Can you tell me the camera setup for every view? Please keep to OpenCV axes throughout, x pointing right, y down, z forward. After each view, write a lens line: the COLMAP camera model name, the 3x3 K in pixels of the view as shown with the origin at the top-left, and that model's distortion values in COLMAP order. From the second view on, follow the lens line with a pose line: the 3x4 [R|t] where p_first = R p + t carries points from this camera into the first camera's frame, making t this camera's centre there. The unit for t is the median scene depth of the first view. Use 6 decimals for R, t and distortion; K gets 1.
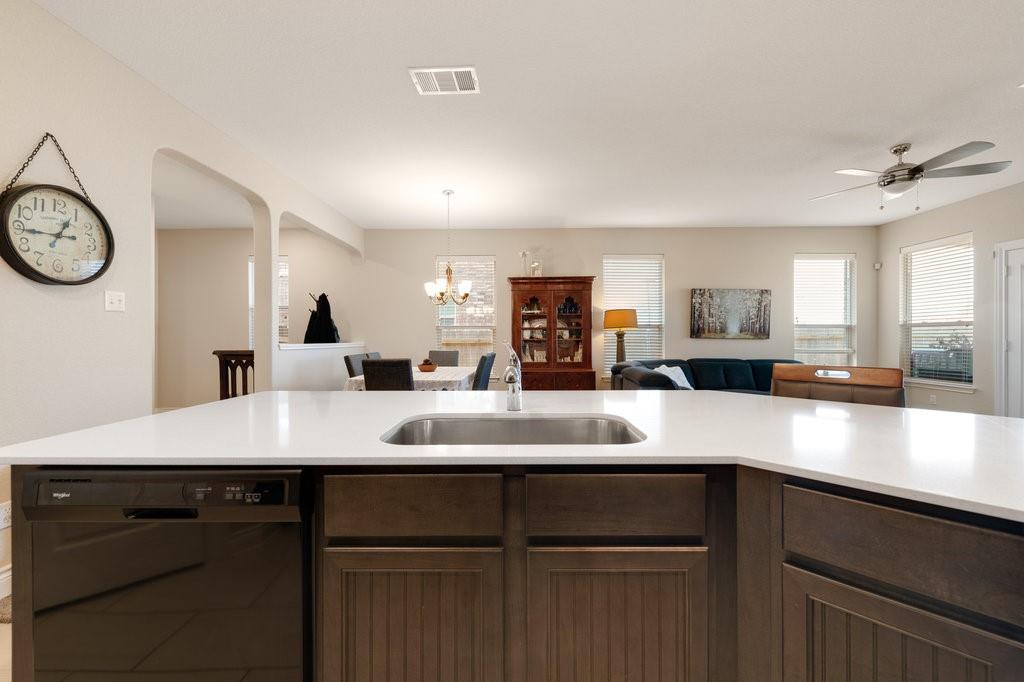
lens RADIAL K [[383.0, 0, 512.0], [0, 383.0, 341.0], [0, 0, 1]] dist [0.000360, -0.000029]
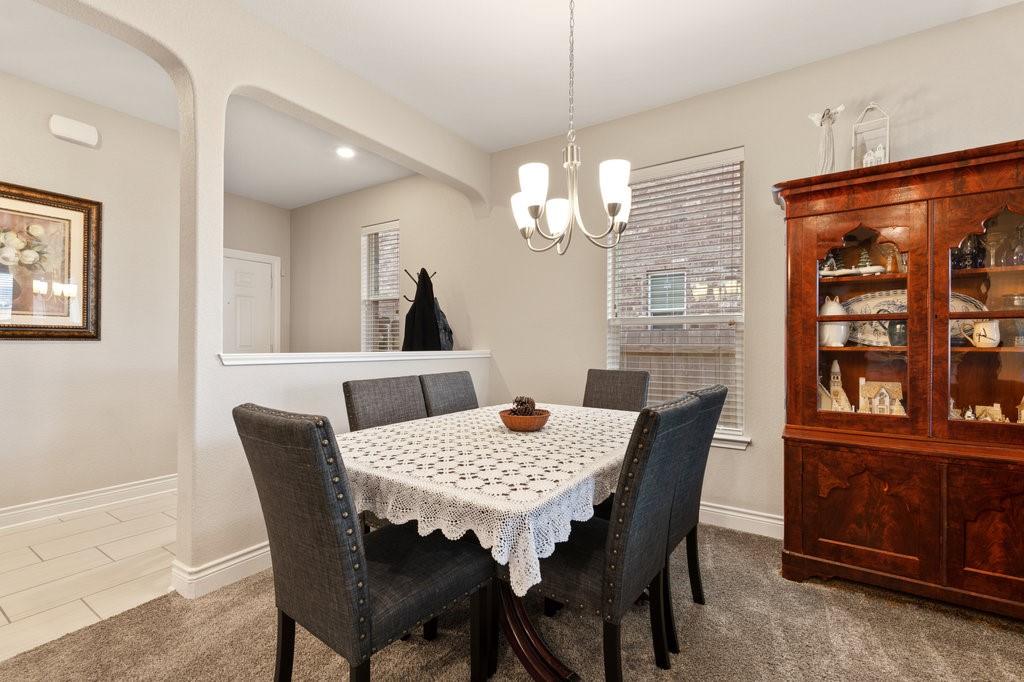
lens RADIAL K [[451.9, 0, 512.0], [0, 451.9, 341.0], [0, 0, 1]] dist [0.000508, 0.000000]
pose [[0.839843, 0.004803, -0.542808, 0.014385], [-0.008633, 0.999953, -0.004509, -0.006738], [0.542761, 0.008473, 0.839844, 0.467871]]
